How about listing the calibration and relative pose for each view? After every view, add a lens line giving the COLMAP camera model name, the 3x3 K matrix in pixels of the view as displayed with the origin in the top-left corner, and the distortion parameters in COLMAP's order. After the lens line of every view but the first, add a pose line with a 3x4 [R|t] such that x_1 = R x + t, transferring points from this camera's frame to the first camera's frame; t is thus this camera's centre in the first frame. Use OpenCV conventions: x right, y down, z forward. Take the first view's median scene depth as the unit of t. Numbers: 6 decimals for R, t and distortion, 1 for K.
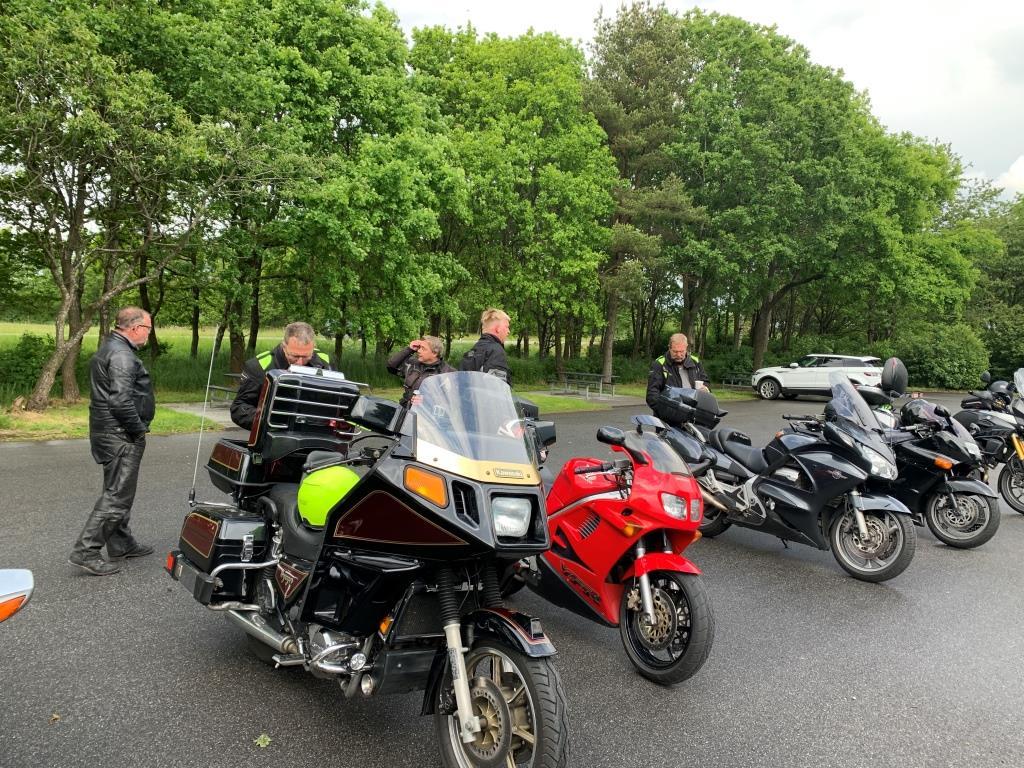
lens RADIAL K [[763.8, 0, 514.1], [0, 763.8, 392.3], [0, 0, 1]] dist [0.099063, -0.182699]
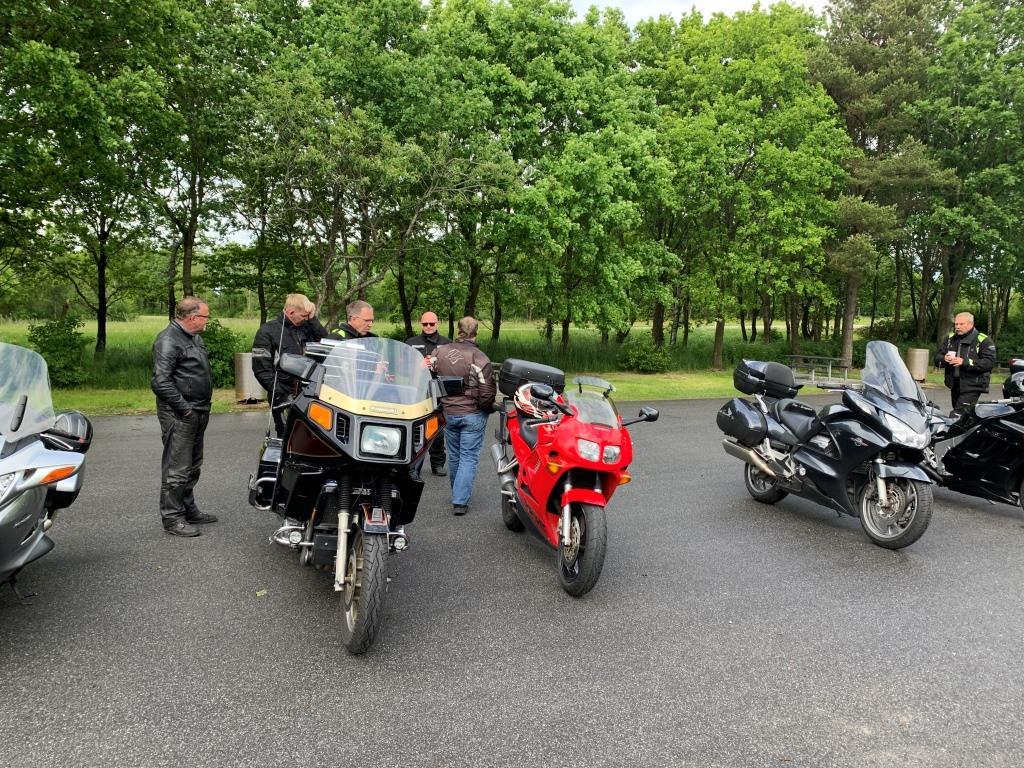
lens RADIAL K [[764.0, 0, 517.1], [0, 764.0, 386.9], [0, 0, 1]] dist [0.086813, -0.108290]
pose [[0.939494, 0.002582, -0.342557, 0.103901], [0.000202, 0.999967, 0.008091, 0.007764], [0.342566, -0.007671, 0.939462, -0.034443]]
